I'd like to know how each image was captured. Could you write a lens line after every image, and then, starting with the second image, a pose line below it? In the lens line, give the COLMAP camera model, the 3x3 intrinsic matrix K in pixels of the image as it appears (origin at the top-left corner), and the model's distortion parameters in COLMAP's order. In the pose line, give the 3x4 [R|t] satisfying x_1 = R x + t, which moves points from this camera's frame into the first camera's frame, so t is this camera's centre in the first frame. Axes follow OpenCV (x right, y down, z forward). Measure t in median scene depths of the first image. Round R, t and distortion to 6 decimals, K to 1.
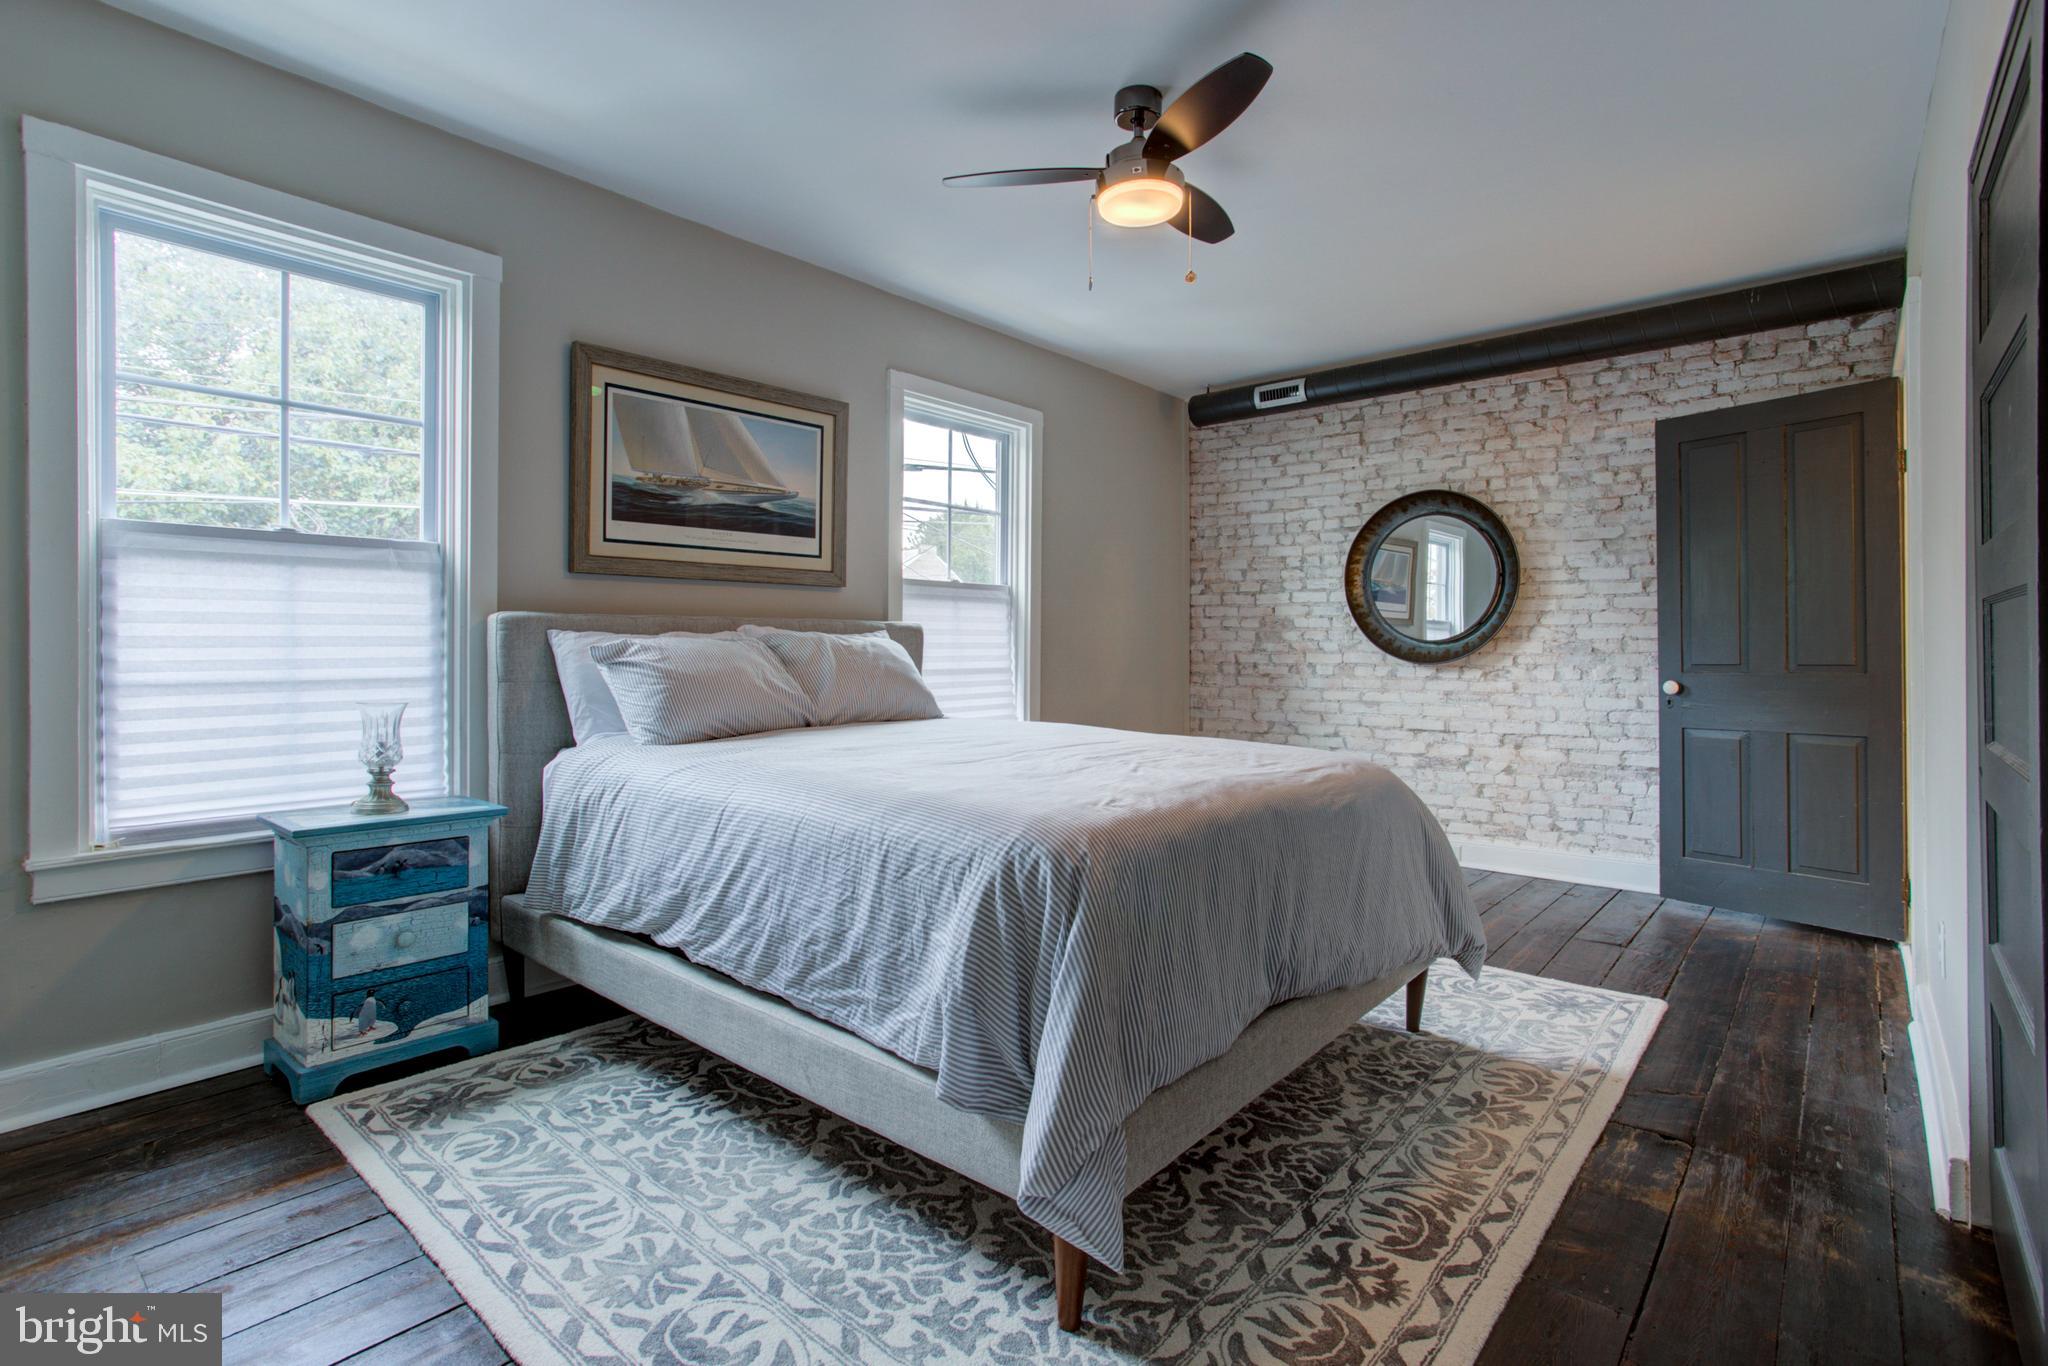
lens RADIAL K [[1000.3, 0, 1009.8], [0, 1000.3, 645.0], [0, 0, 1]] dist [-0.031510, 0.017514]
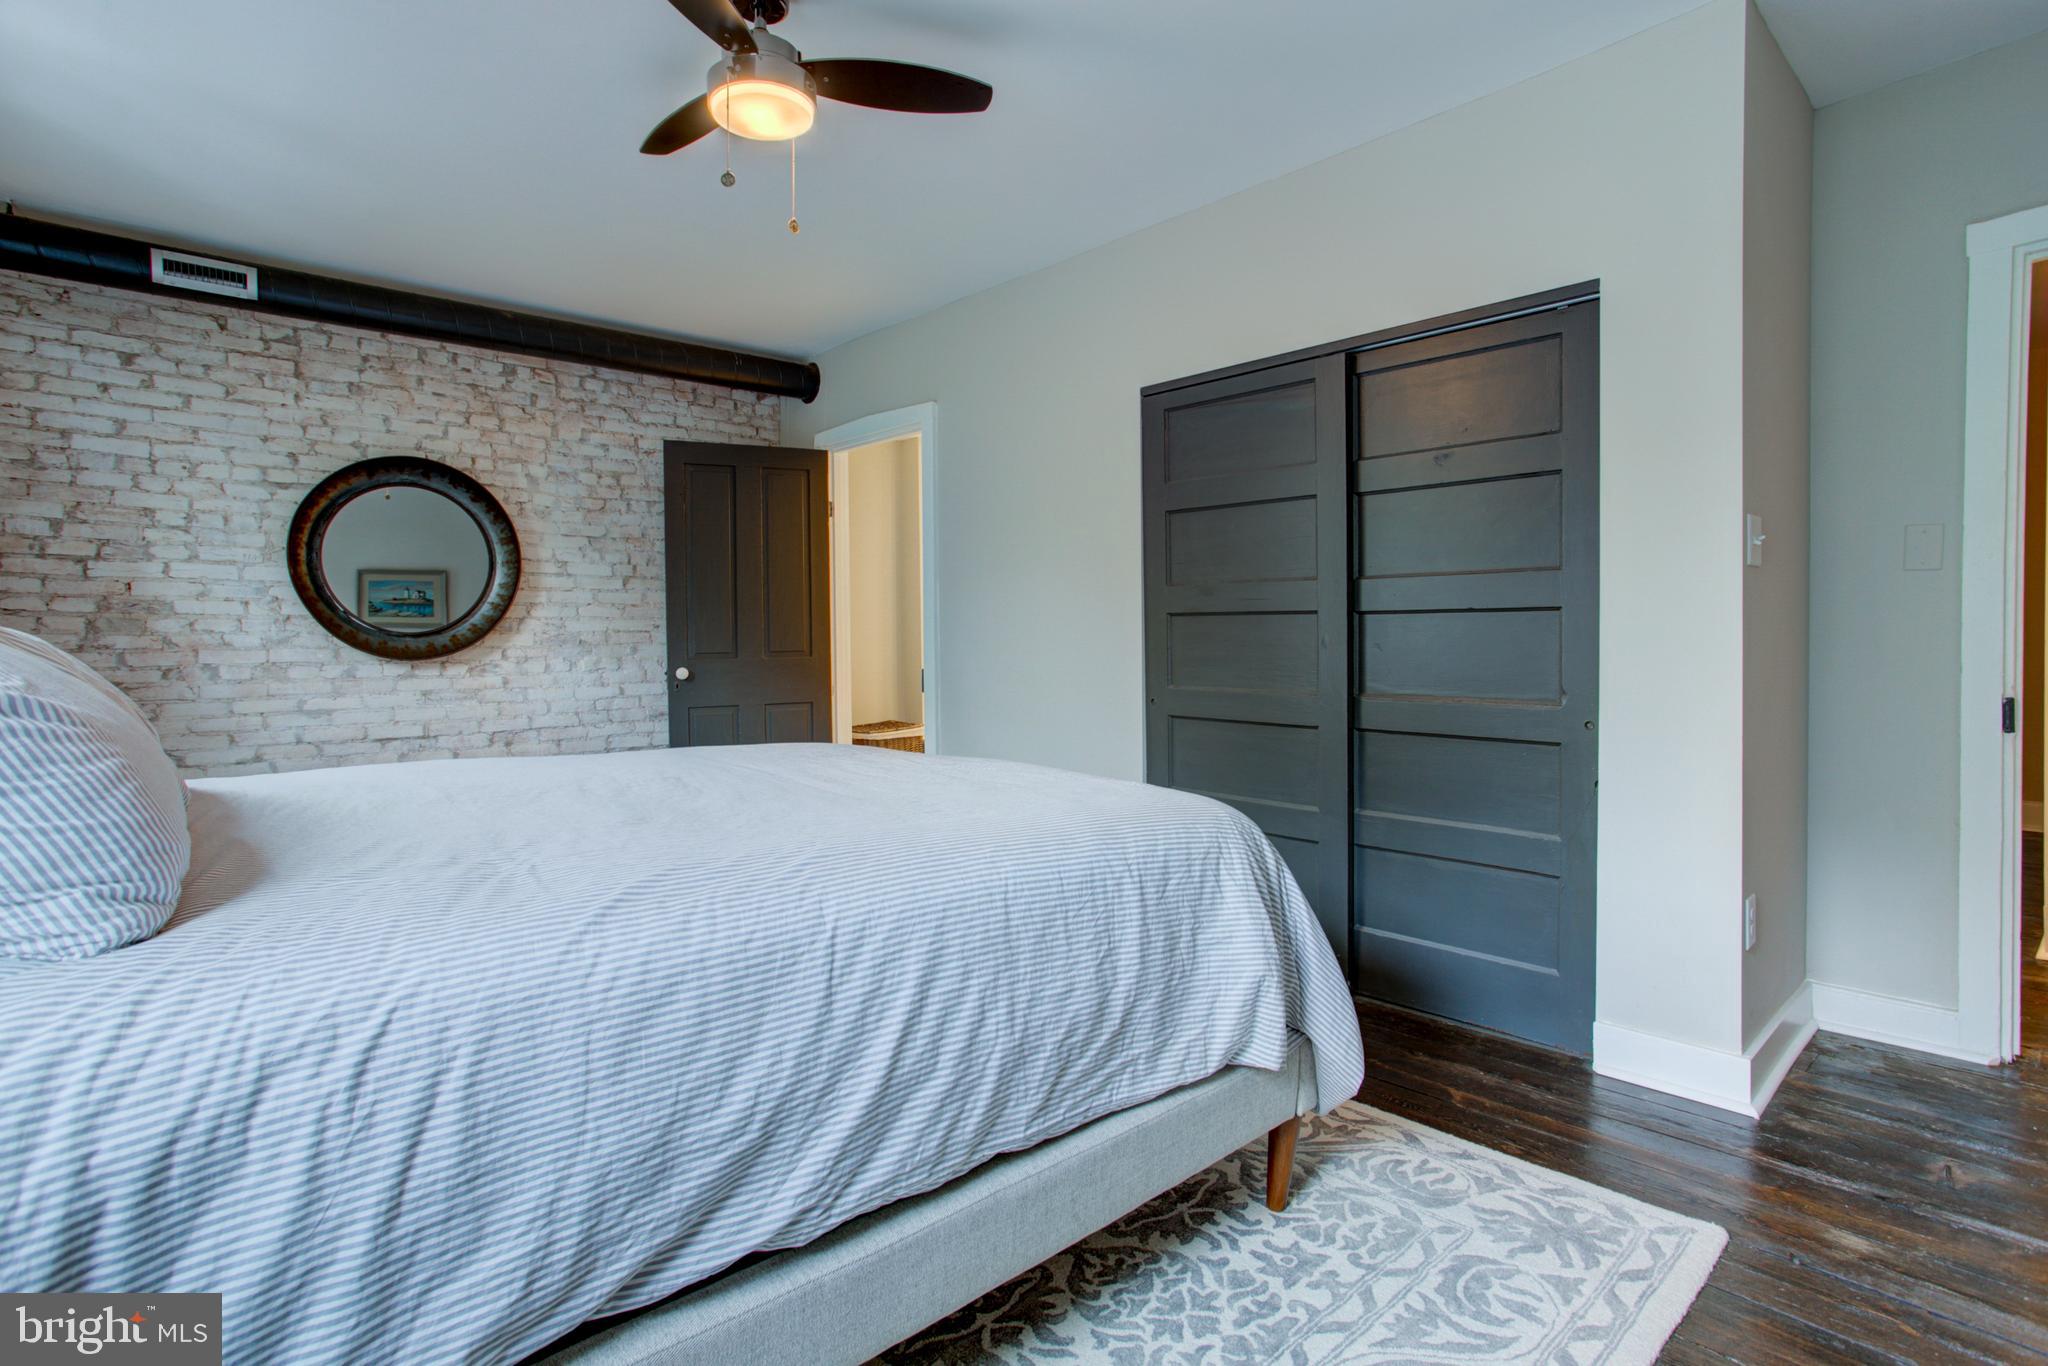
lens RADIAL K [[1000.3, 0, 1048.5], [0, 1000.3, 647.7], [0, 0, 1]] dist [-0.031510, 0.017514]
pose [[0.110799, -0.013801, 0.993747, -0.375938], [0.003471, 0.999903, 0.013499, -0.001197], [-0.993837, 0.001954, 0.110836, 0.373121]]
